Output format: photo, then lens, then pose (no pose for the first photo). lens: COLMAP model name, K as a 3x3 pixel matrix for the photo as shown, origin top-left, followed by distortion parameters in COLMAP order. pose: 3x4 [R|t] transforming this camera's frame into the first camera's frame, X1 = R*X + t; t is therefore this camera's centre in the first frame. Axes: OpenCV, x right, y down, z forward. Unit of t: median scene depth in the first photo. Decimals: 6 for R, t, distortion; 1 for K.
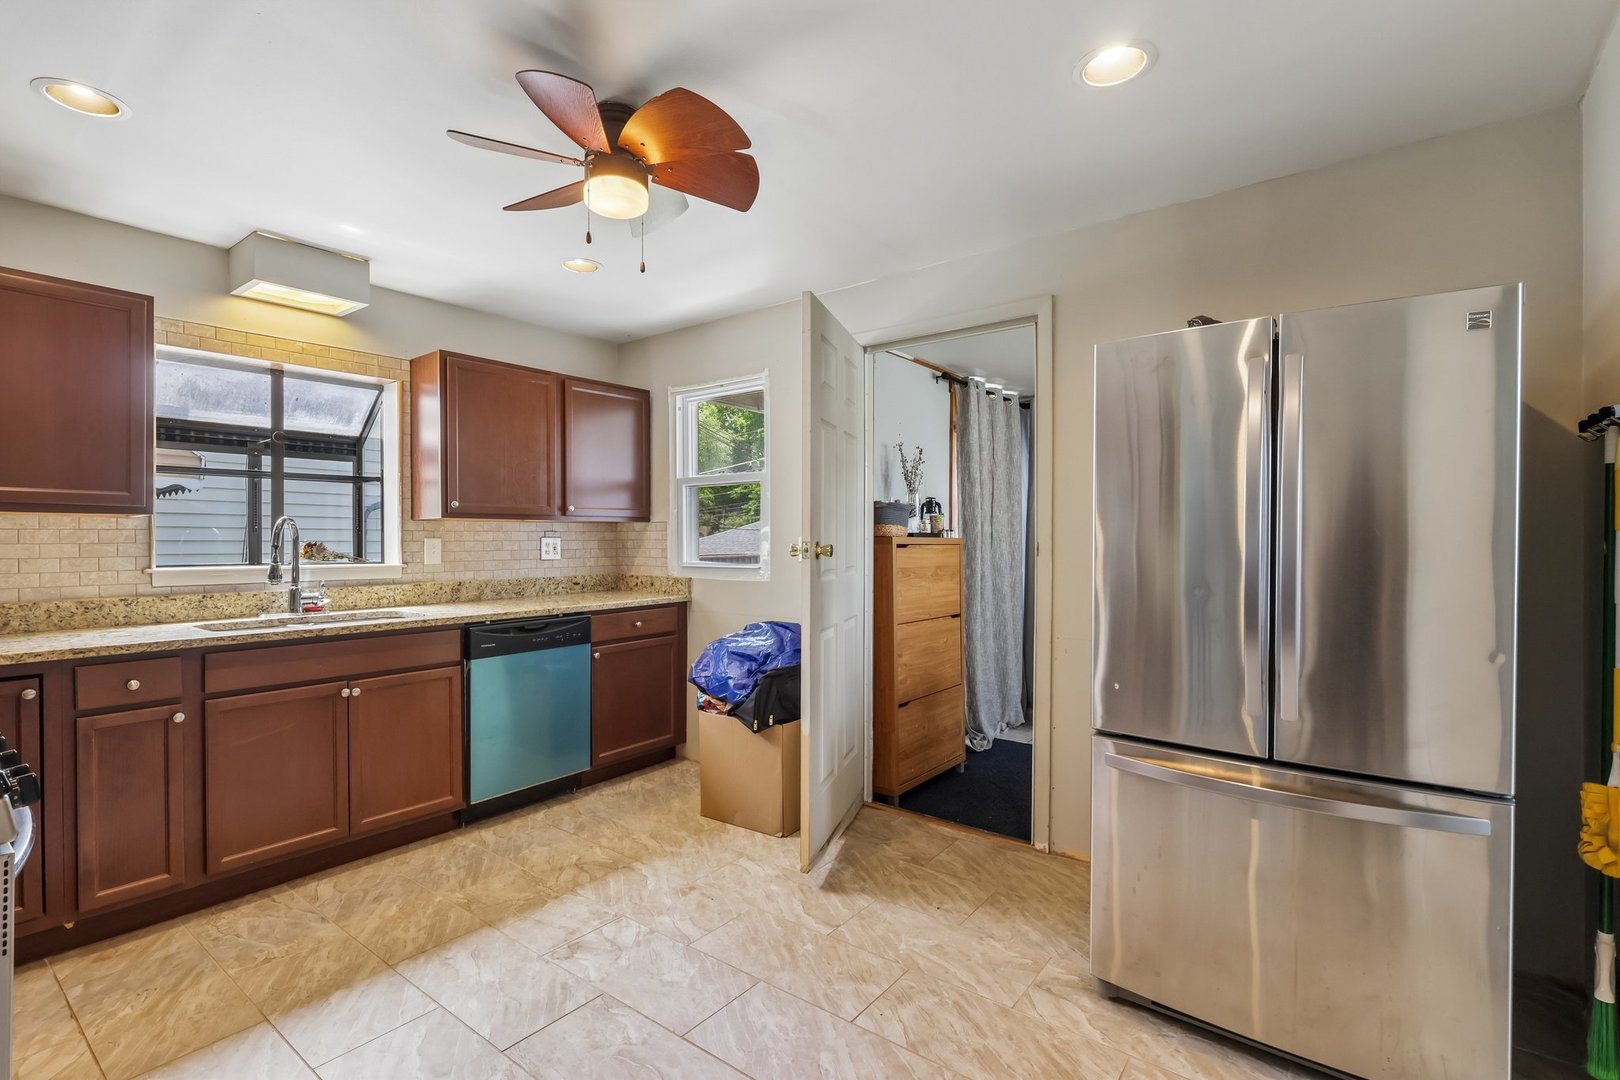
lens RADIAL K [[748.6, 0, 802.6], [0, 748.6, 539.3], [0, 0, 1]] dist [-0.000132, 0.000520]
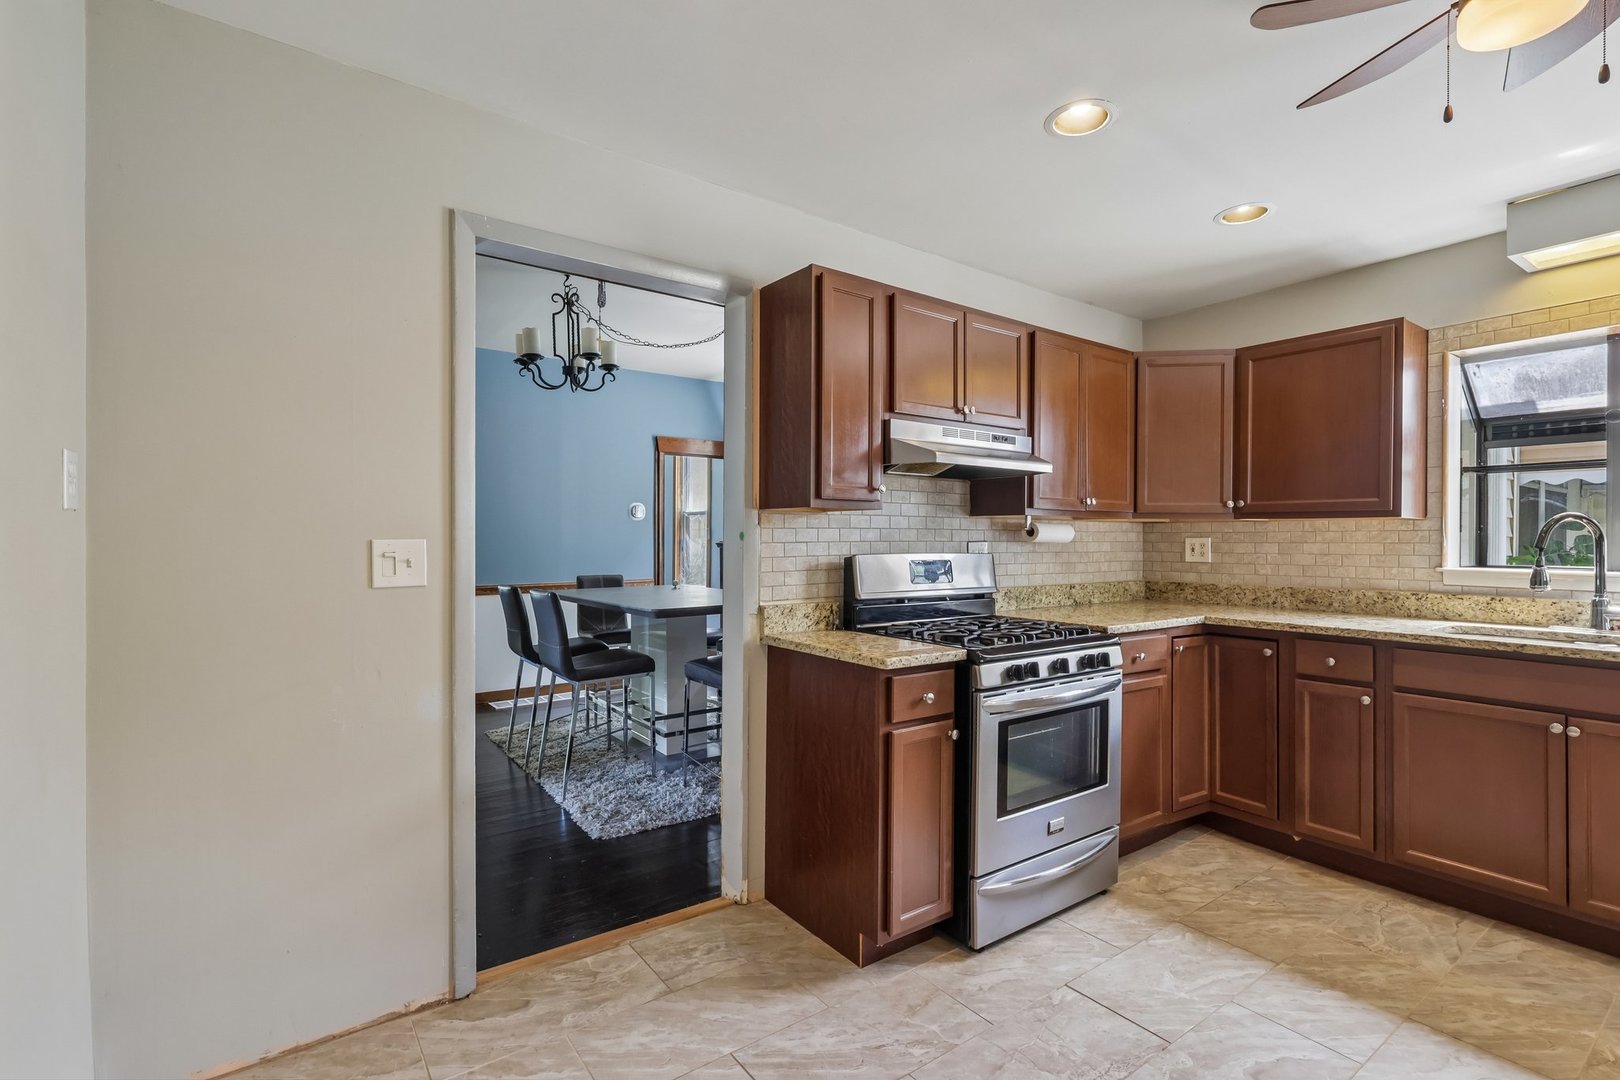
lens RADIAL K [[748.6, 0, 802.6], [0, 748.6, 539.3], [0, 0, 1]] dist [-0.000132, 0.000520]
pose [[-0.277302, 0.002605, -0.960779, 0.421999], [-0.002588, 0.999991, 0.003458, -0.001714], [0.960779, 0.003445, -0.277293, 0.459843]]
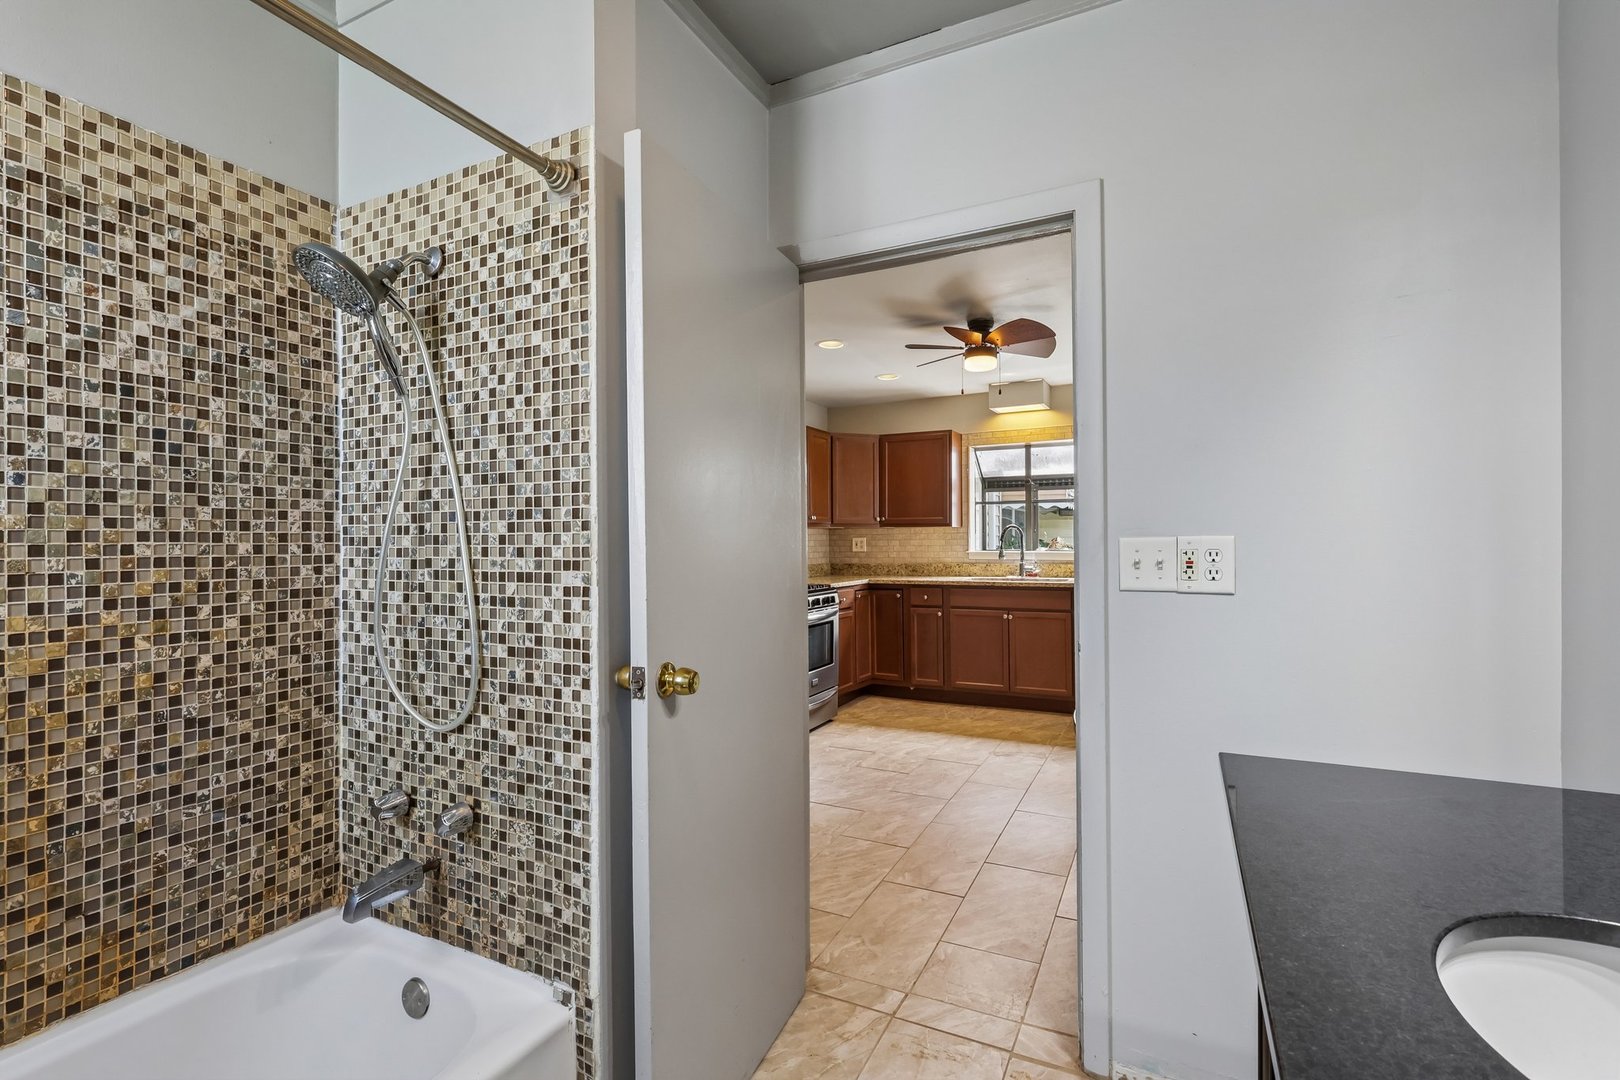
lens RADIAL K [[748.6, 0, 802.6], [0, 748.6, 539.3], [0, 0, 1]] dist [-0.000132, 0.000520]
pose [[0.191962, -0.000617, -0.981402, 1.245440], [0.007577, 0.999971, 0.000853, 0.000395], [0.981373, -0.007600, 0.191961, 0.125897]]
